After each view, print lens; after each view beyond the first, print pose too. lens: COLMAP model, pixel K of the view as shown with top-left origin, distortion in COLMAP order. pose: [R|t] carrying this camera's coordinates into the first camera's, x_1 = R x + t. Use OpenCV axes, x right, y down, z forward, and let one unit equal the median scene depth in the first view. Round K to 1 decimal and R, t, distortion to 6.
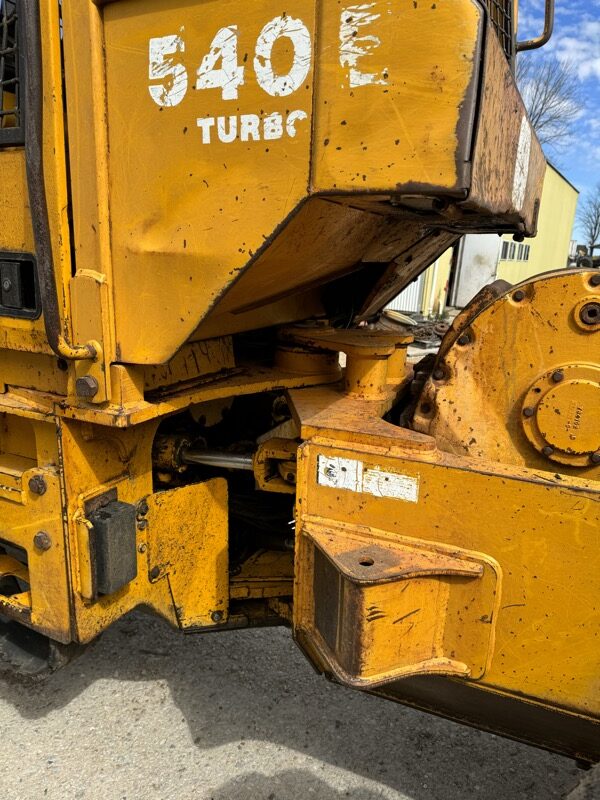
lens RADIAL K [[576.1, 0, 303.4], [0, 576.1, 391.2], [0, 0, 1]] dist [0.037866, -0.004231]
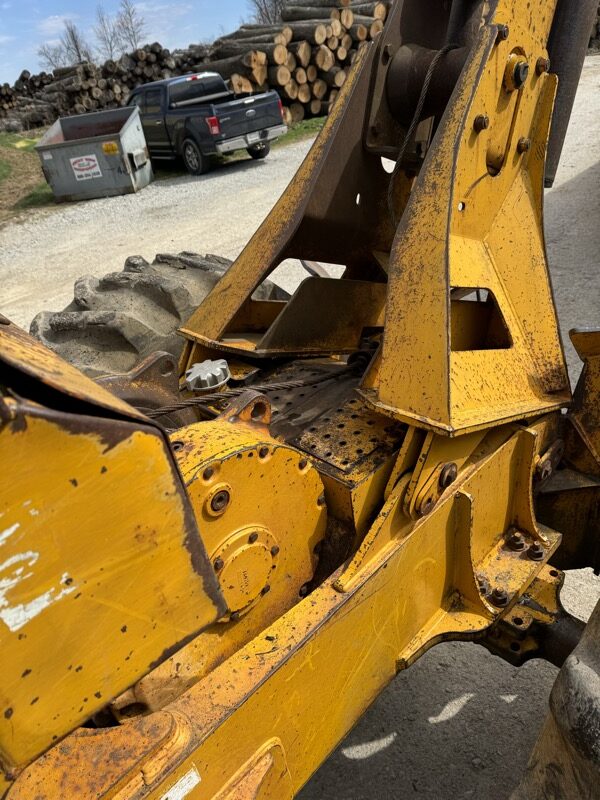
lens RADIAL K [[558.0, 0, 298.5], [0, 558.0, 397.7], [0, 0, 1]] dist [0.076558, -0.101118]
pose [[0.376998, -0.558079, 0.739203, -0.080528], [0.338297, 0.825919, 0.451013, -0.769743], [-0.862222, 0.080039, 0.500167, 0.436021]]
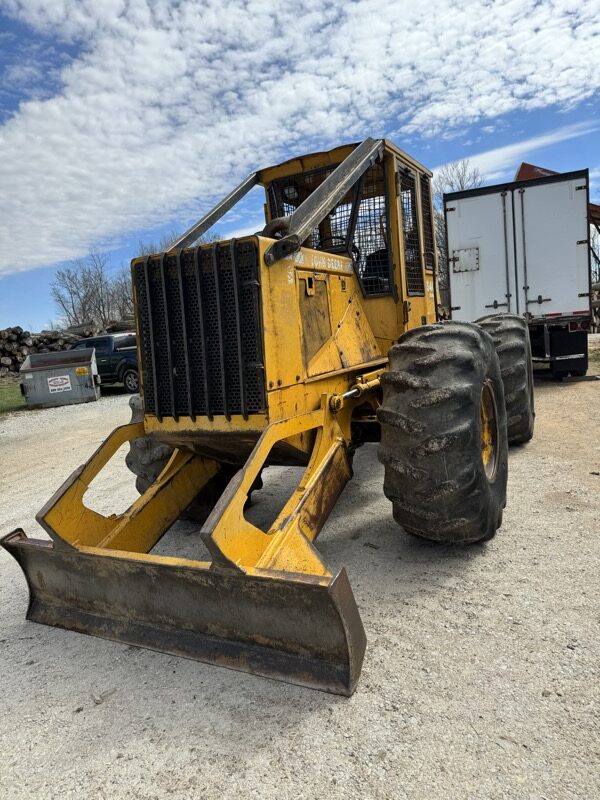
lens RADIAL K [[576.1, 0, 303.4], [0, 576.1, 391.2], [0, 0, 1]] dist [0.037866, -0.004231]
pose [[0.026265, -0.147559, 0.988704, -6.675025], [0.312253, 0.940768, 0.132110, -0.735168], [-0.949636, 0.305256, 0.070785, 2.186460]]
